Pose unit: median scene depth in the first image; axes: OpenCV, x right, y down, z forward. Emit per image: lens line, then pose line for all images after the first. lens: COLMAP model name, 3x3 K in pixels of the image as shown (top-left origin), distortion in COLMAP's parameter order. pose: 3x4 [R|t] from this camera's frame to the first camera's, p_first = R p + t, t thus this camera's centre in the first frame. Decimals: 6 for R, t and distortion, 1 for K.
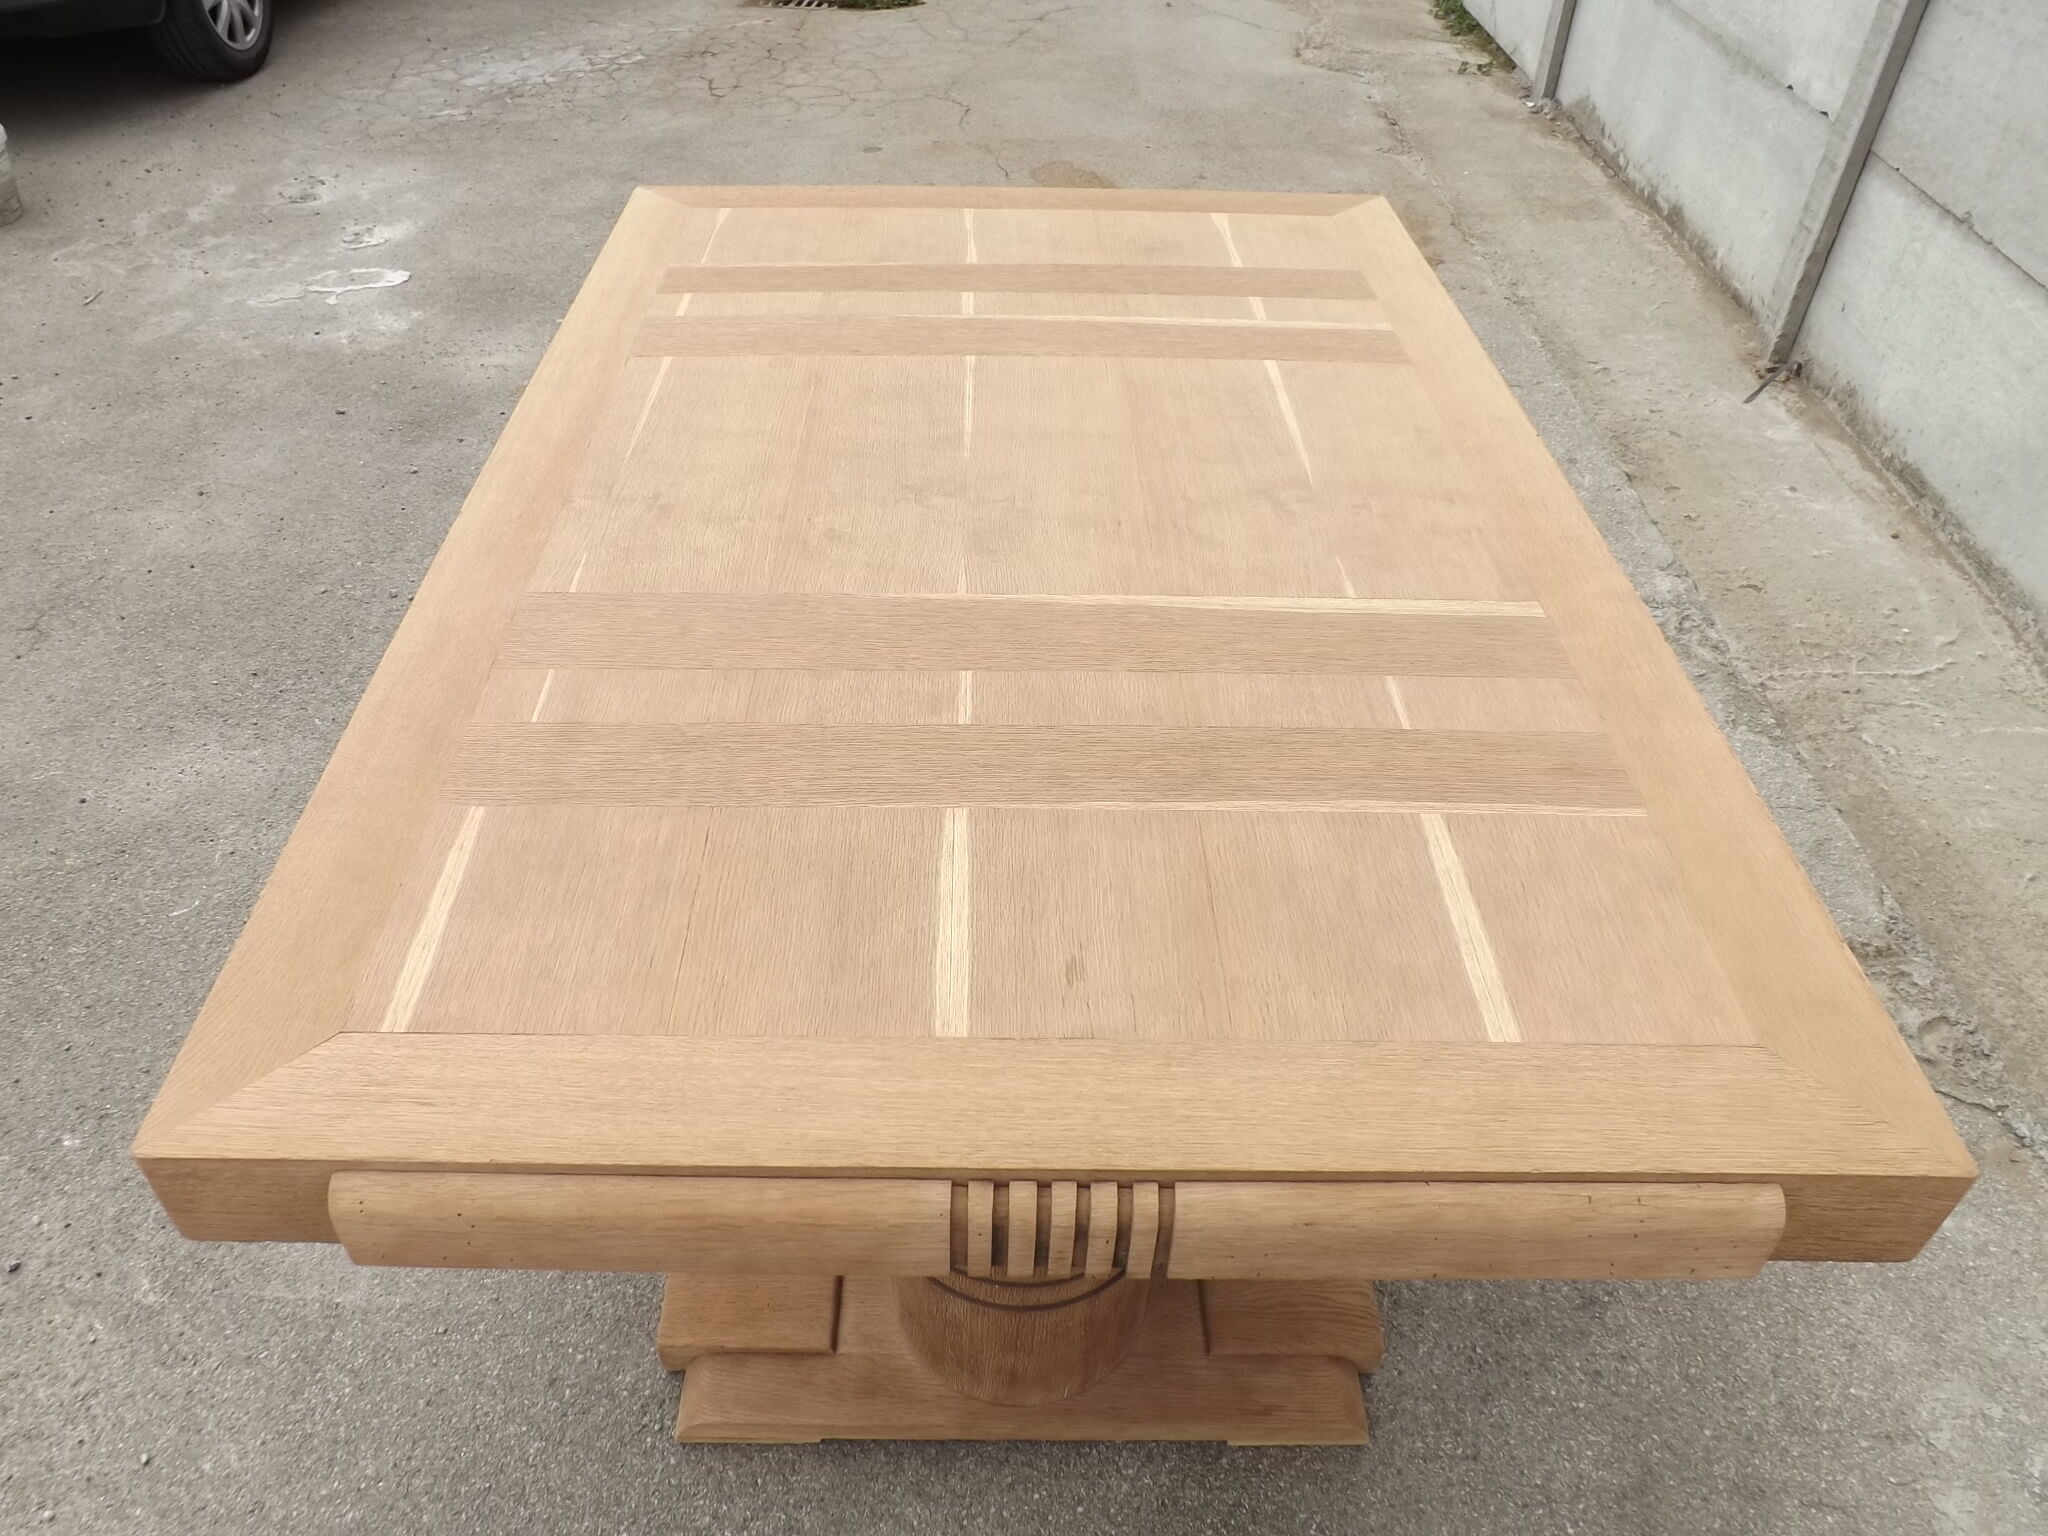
lens RADIAL K [[1470.1, 0, 1003.4], [0, 1470.1, 782.5], [0, 0, 1]] dist [-0.080628, 0.026089]
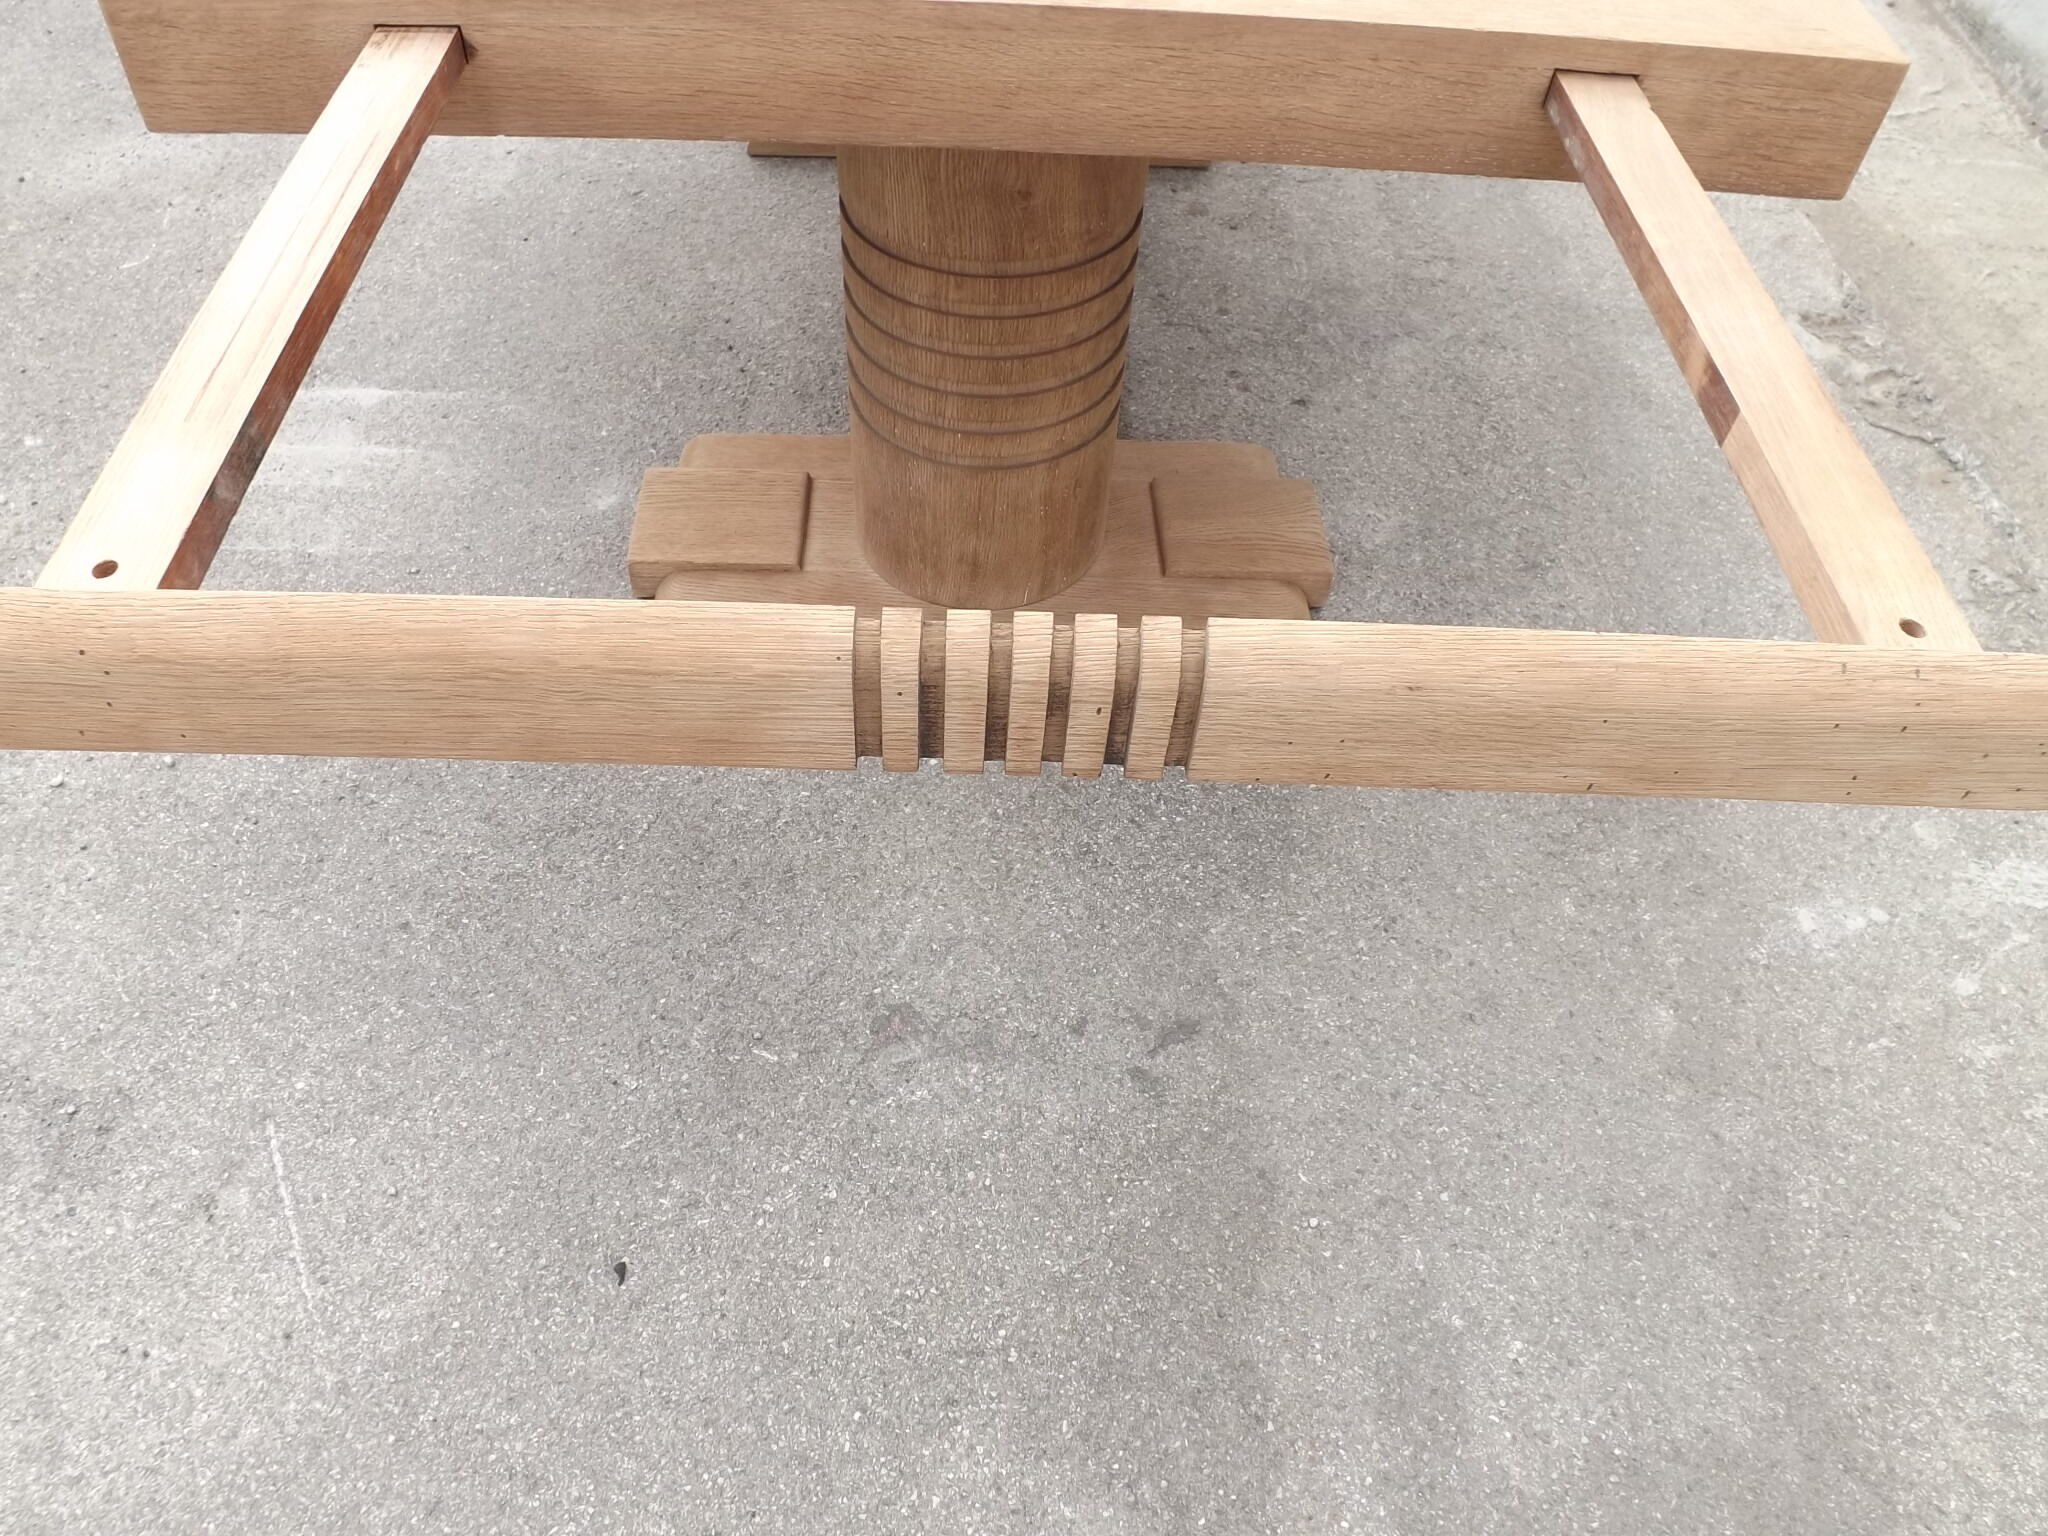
lens RADIAL K [[1470.1, 0, 1023.8], [0, 1470.1, 787.4], [0, 0, 1]] dist [-0.080628, 0.026089]
pose [[0.999346, 0.009789, 0.034800, 0.005204], [-0.016125, 0.982276, 0.186743, 0.276777], [-0.032355, -0.187182, 0.981792, -0.039974]]
